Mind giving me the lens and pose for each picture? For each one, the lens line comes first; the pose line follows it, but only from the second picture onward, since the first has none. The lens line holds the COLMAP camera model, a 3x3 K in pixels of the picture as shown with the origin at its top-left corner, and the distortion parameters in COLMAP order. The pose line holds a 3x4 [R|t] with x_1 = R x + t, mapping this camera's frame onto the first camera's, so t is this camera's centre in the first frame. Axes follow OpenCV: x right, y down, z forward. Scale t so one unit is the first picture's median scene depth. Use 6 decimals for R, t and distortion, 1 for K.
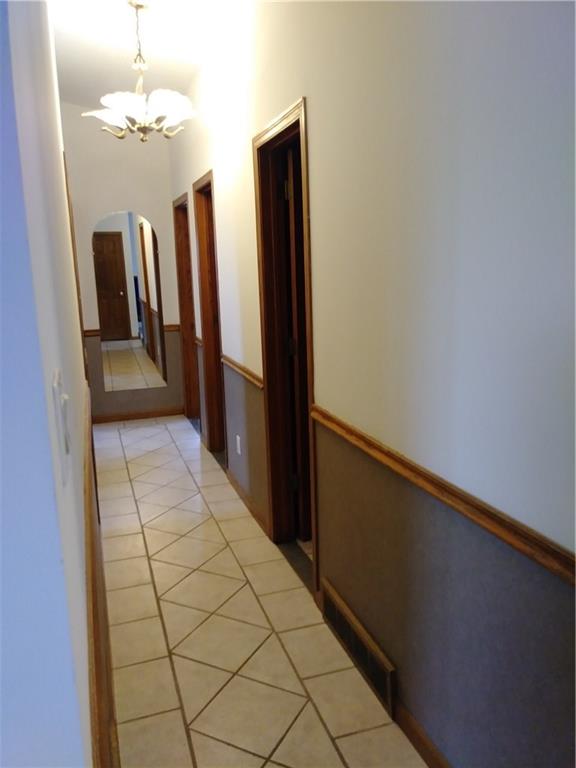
lens RADIAL K [[617.3, 0, 285.6], [0, 617.3, 385.2], [0, 0, 1]] dist [0.037671, -0.065556]
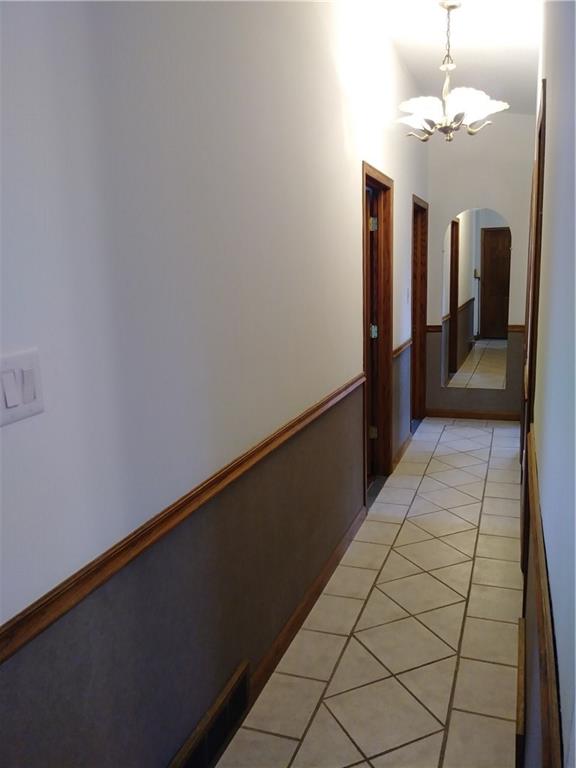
lens RADIAL K [[617.3, 0, 271.4], [0, 617.3, 384.1], [0, 0, 1]] dist [0.037671, -0.065556]
pose [[0.785070, 0.116400, -0.608372, 0.213421], [-0.112607, 0.992638, 0.044608, -0.016313], [0.609085, 0.033487, 0.792398, 0.046906]]
